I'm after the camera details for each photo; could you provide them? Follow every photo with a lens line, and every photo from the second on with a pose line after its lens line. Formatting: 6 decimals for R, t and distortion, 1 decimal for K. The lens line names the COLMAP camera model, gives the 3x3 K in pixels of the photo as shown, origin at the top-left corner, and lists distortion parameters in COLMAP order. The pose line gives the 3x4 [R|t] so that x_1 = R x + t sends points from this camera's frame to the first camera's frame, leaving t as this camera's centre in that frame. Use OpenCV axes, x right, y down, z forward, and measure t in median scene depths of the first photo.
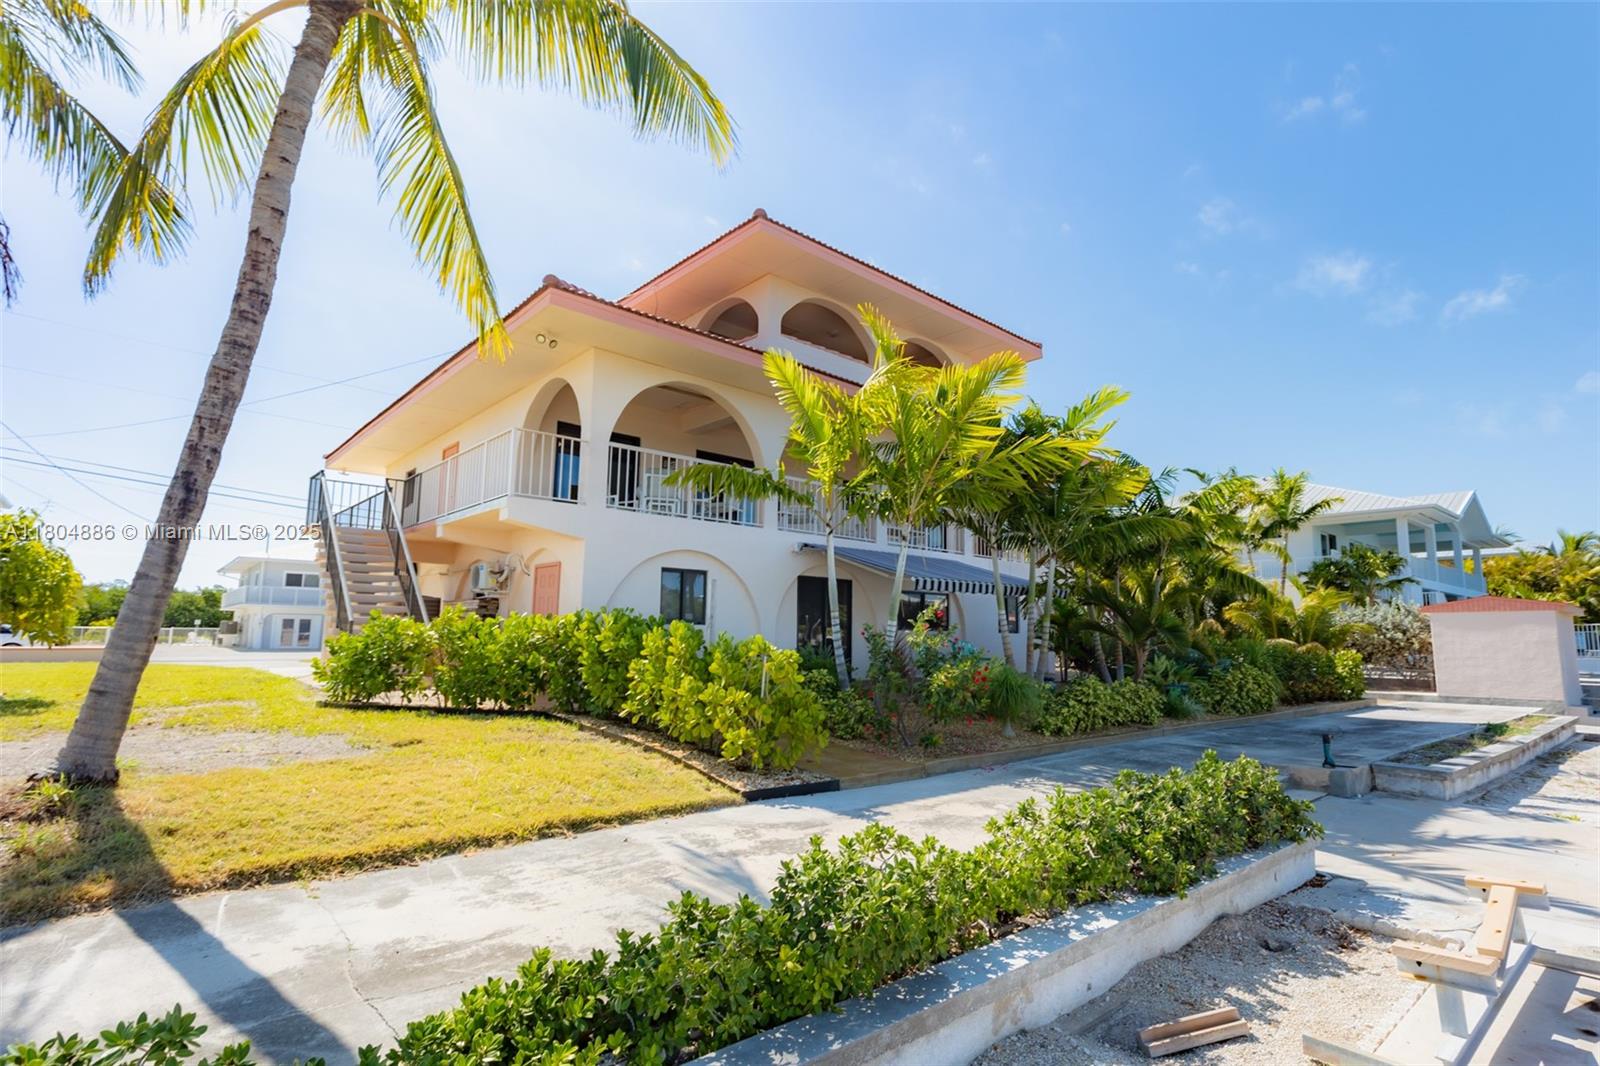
lens RADIAL K [[777.9, 0, 826.2], [0, 777.9, 533.4], [0, 0, 1]] dist [0.003086, 0.001115]
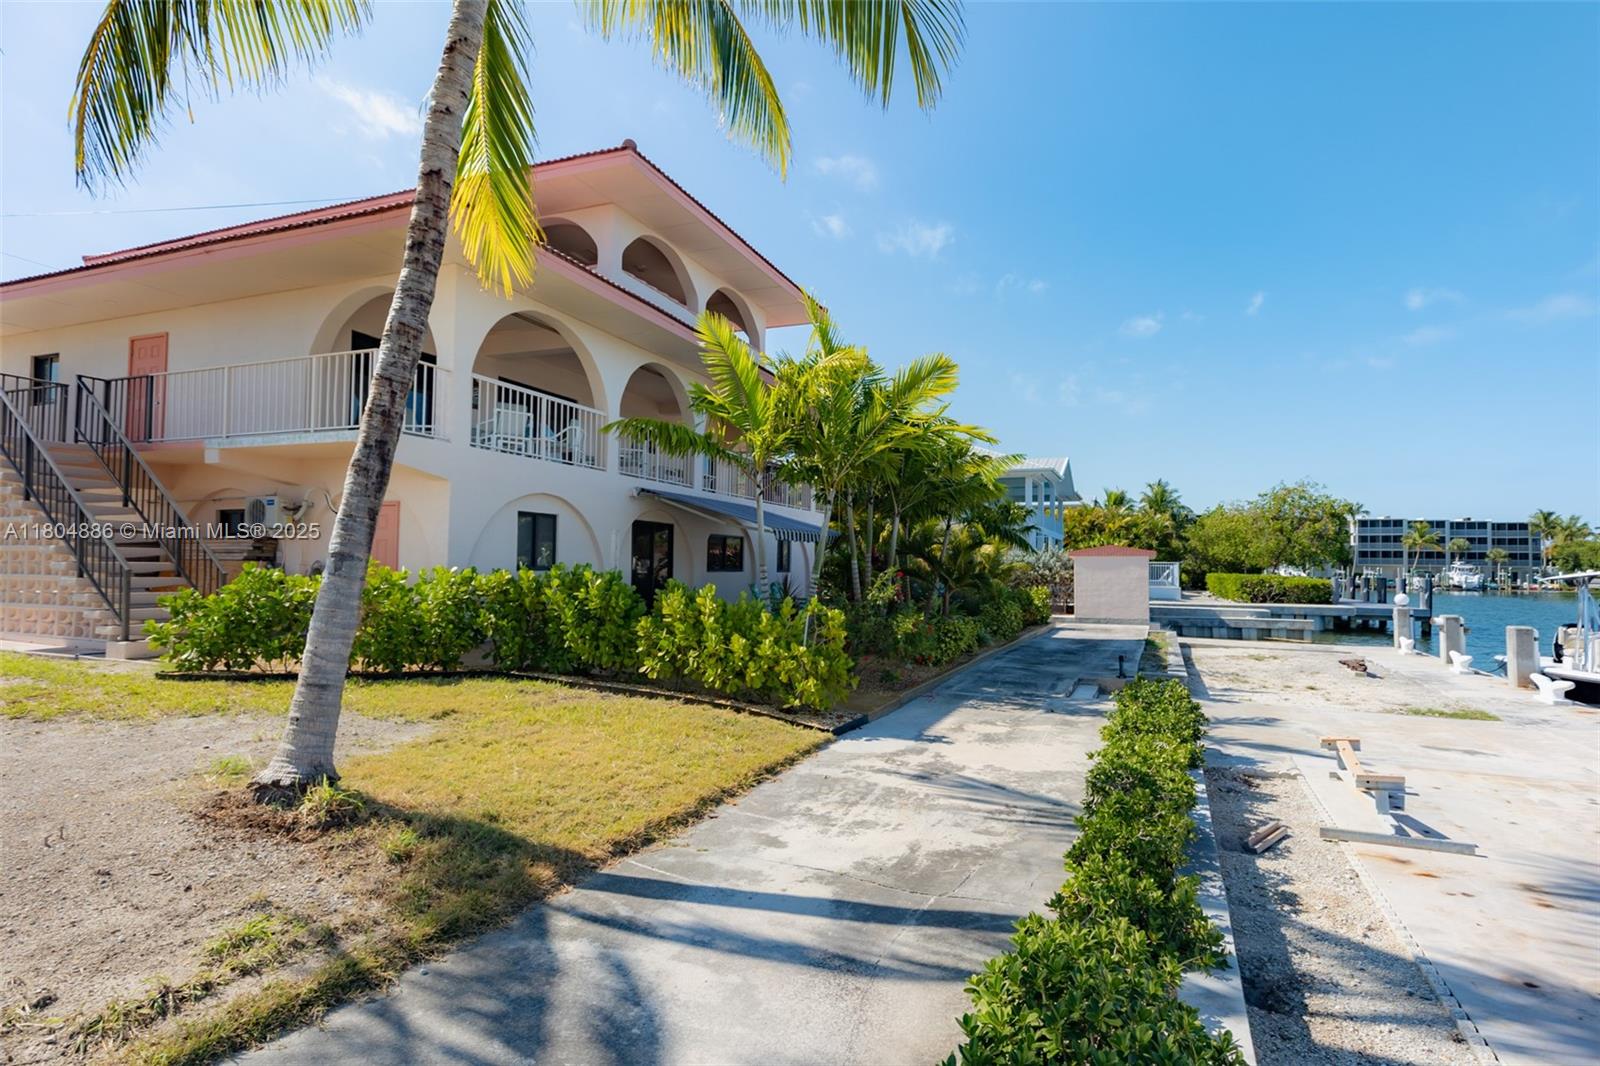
lens RADIAL K [[777.9, 0, 839.4], [0, 777.9, 537.9], [0, 0, 1]] dist [0.003086, 0.001115]
pose [[0.898367, 0.018069, 0.438873, -0.363238], [-0.061673, 0.994445, 0.085300, -0.037905], [-0.434893, -0.103697, 0.894491, -0.025869]]
